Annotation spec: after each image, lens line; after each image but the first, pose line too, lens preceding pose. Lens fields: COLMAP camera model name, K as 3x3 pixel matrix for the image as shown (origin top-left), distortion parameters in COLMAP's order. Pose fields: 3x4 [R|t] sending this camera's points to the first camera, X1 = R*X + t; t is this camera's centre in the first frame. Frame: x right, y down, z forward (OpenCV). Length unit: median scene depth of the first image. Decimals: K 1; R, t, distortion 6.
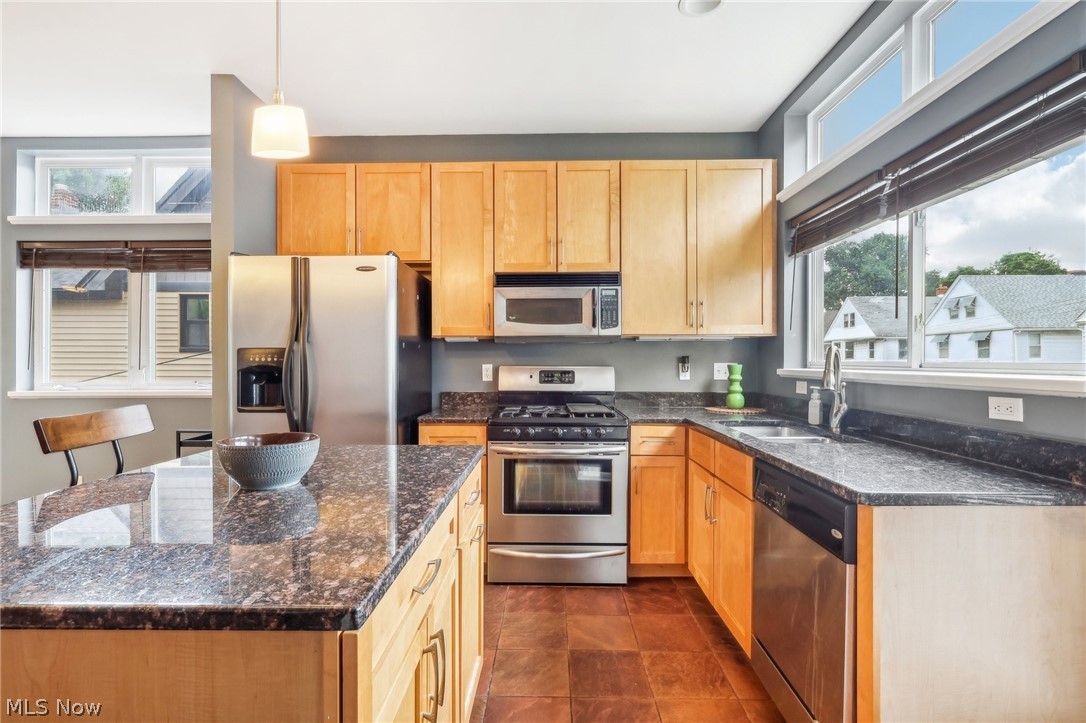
lens RADIAL K [[525.4, 0, 543.0], [0, 525.4, 361.5], [0, 0, 1]] dist [-0.000391, -0.000176]
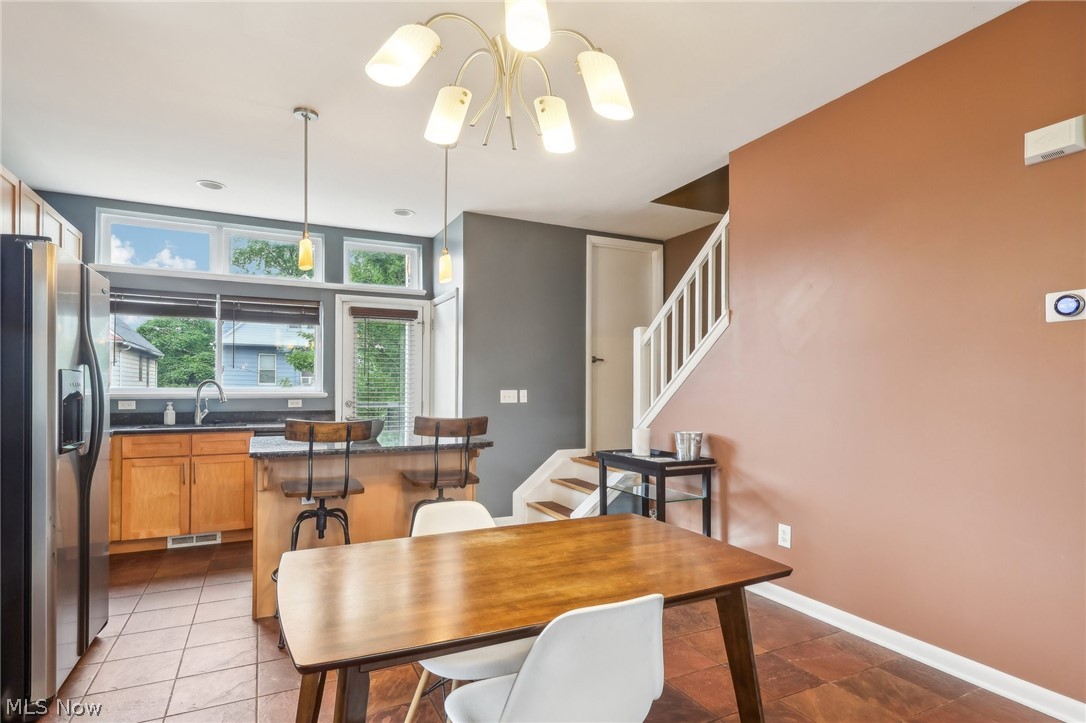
lens RADIAL K [[543.8, 0, 529.0], [0, 543.8, 400.8], [0, 0, 1]] dist [-0.001865, -0.000011]
pose [[-0.460623, -0.020877, 0.887350, -1.314238], [-0.000352, 0.999728, 0.023338, 0.000077], [-0.887596, 0.010438, -0.460505, 0.644359]]
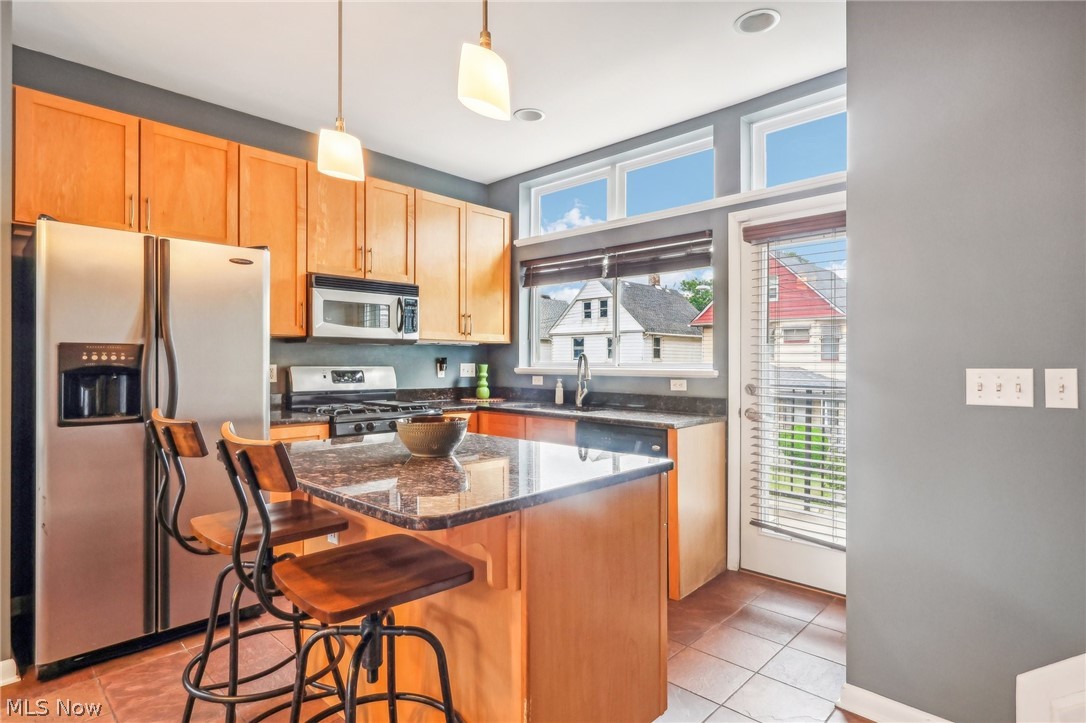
lens RADIAL K [[565.4, 0, 583.9], [0, 565.4, 362.0], [0, 0, 1]] dist [-0.001765, -0.000060]
pose [[0.646010, 0.003506, 0.763321, -0.565930], [-0.002603, 0.999994, -0.002390, 0.001953], [-0.763325, -0.000442, 0.646015, -0.090298]]
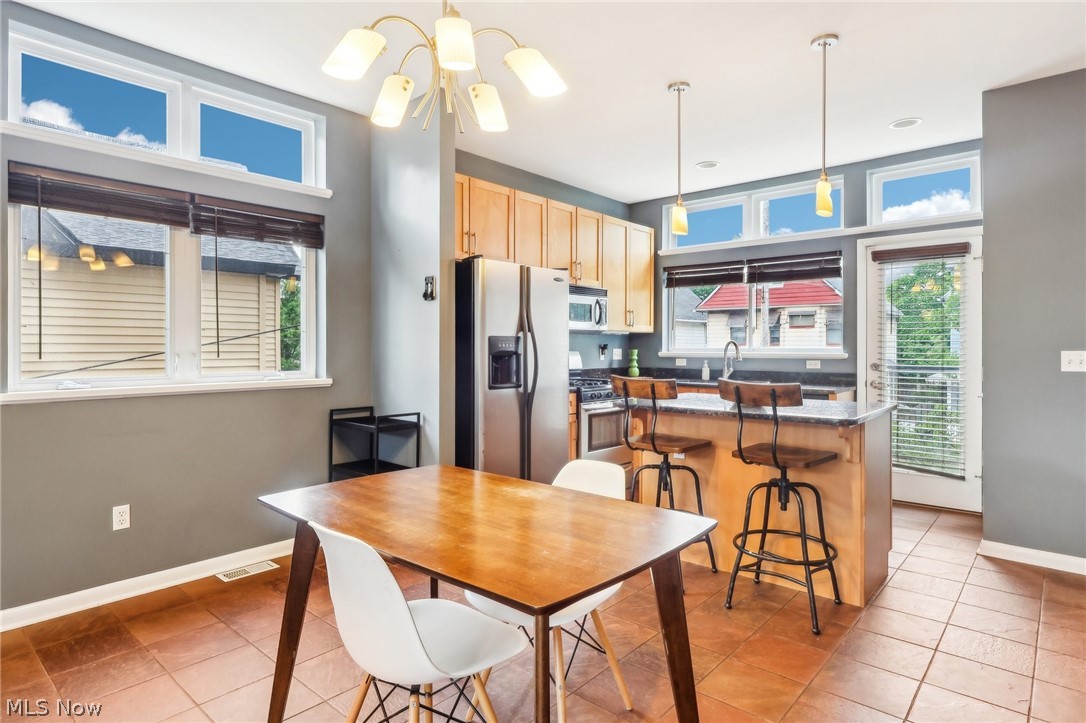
lens RADIAL K [[597.3, 0, 572.2], [0, 597.3, 350.5], [0, 0, 1]] dist [-0.000838, 0.000780]
pose [[0.619872, -0.002207, 0.784700, -1.271136], [-0.000135, 0.999996, 0.002919, 0.002477], [-0.784703, -0.001915, 0.619869, 0.010378]]
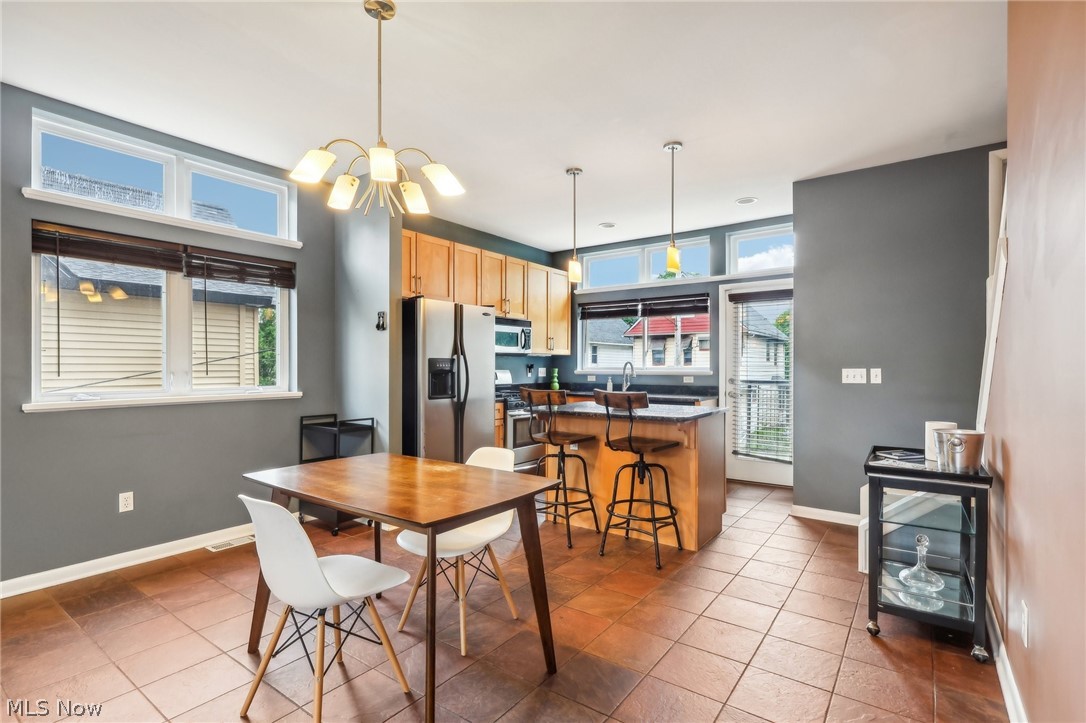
lens RADIAL K [[514.6, 0, 575.4], [0, 514.6, 367.6], [0, 0, 1]] dist [-0.000207, -0.000330]
pose [[0.540186, -0.000369, 0.841545, -1.351347], [0.001612, 0.999999, -0.000597, 0.003213], [-0.841544, 0.001679, 0.540186, -0.152563]]
